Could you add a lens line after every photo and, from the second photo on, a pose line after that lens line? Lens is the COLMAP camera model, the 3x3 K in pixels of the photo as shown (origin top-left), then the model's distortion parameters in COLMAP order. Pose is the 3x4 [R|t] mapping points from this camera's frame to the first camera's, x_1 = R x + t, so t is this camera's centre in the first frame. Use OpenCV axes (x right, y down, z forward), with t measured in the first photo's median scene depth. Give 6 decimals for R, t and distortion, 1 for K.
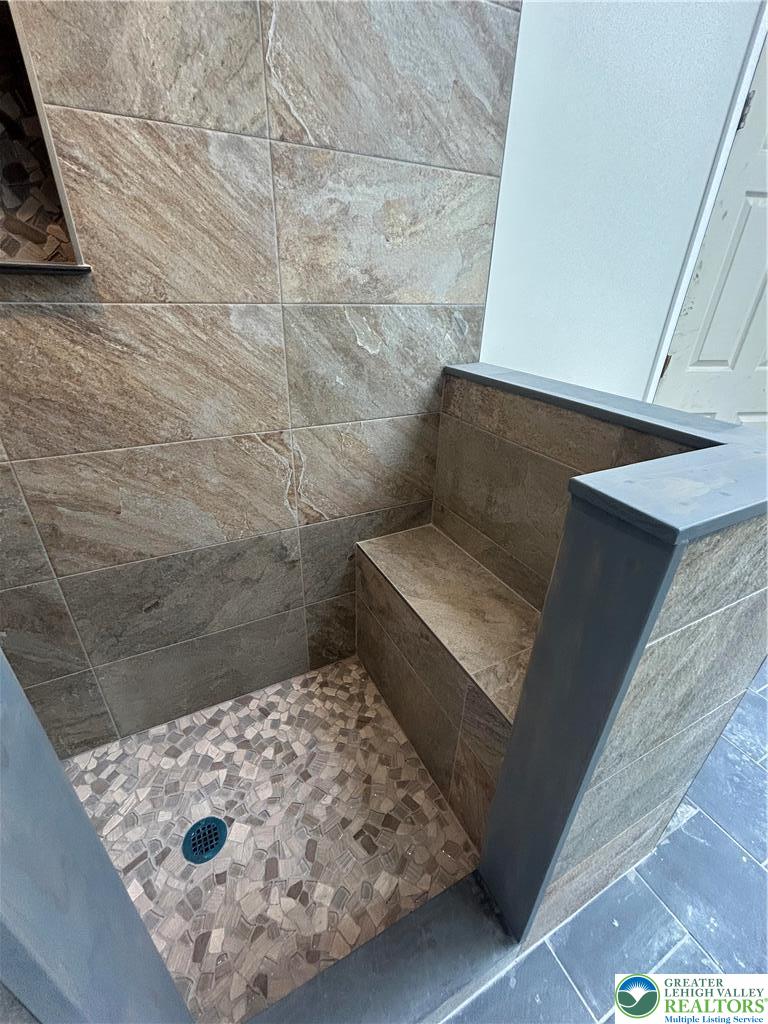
lens RADIAL K [[434.3, 0, 382.3], [0, 434.3, 507.9], [0, 0, 1]] dist [-0.002919, 0.001221]
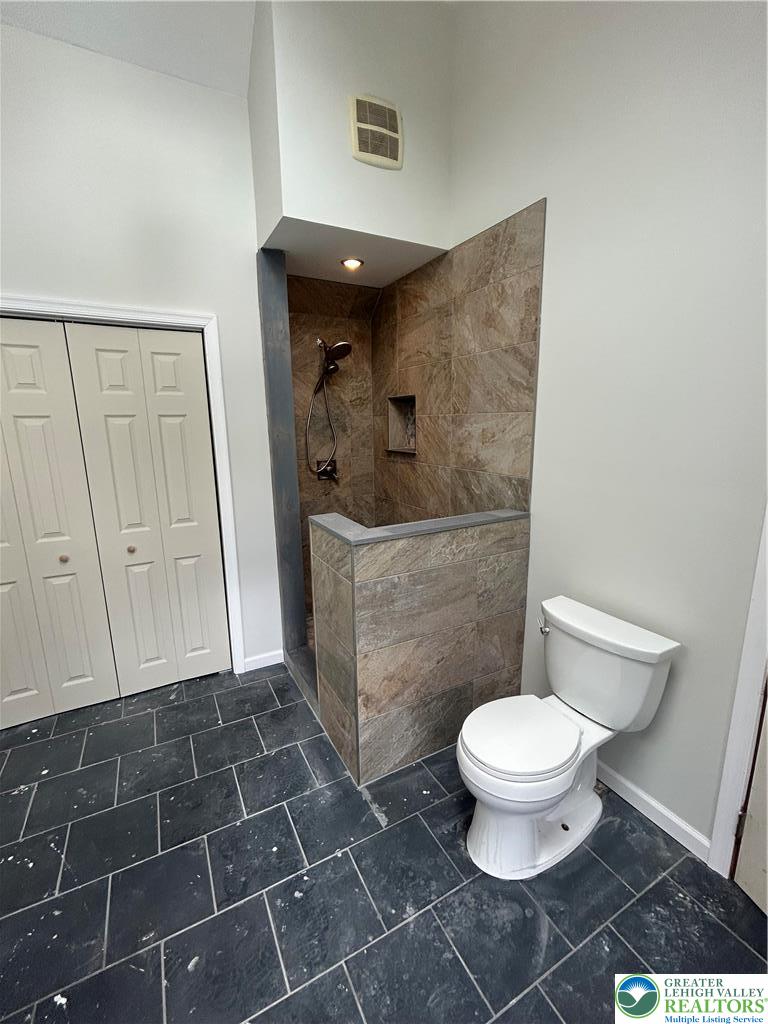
lens RADIAL K [[434.3, 0, 384.4], [0, 434.3, 514.1], [0, 0, 1]] dist [-0.002919, 0.001221]
pose [[0.023642, 0.184735, -0.982504, 2.304606], [-0.451967, 0.878585, 0.154320, -0.454567], [0.891721, 0.440411, 0.104266, 0.530348]]
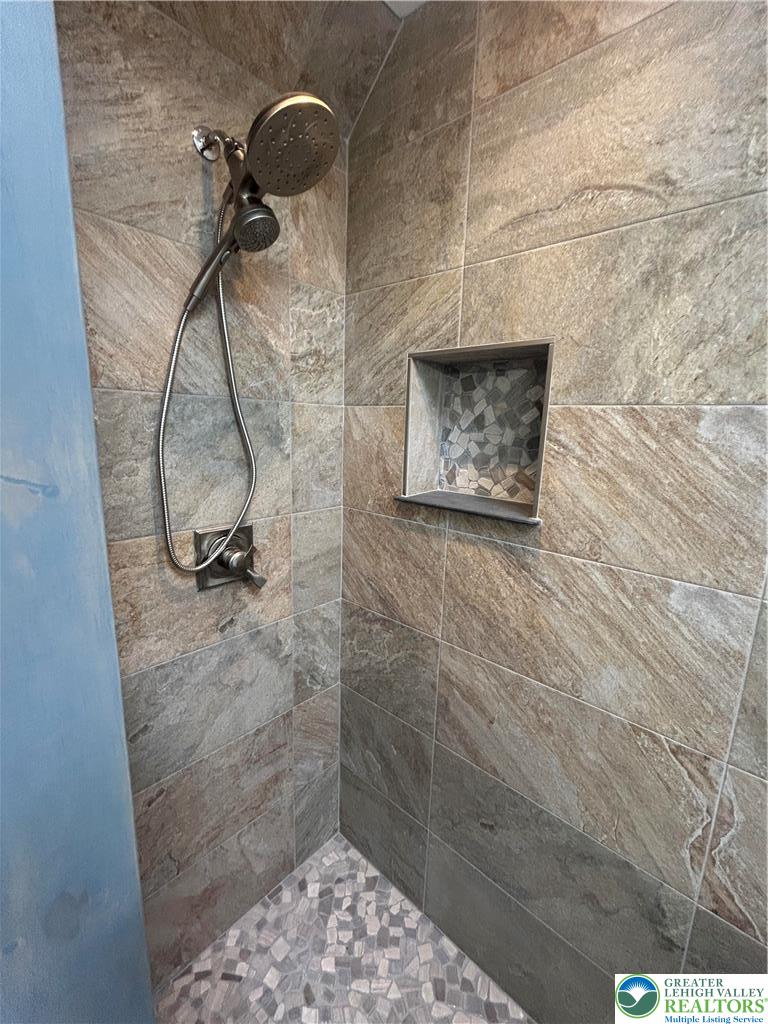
lens RADIAL K [[434.3, 0, 384.5], [0, 434.3, 511.4], [0, 0, 1]] dist [-0.002919, 0.001221]
pose [[0.347770, 0.170637, -0.921921, 0.169219], [-0.456575, 0.889653, -0.007566, -0.323759], [0.818899, 0.423558, 0.387303, 0.198071]]
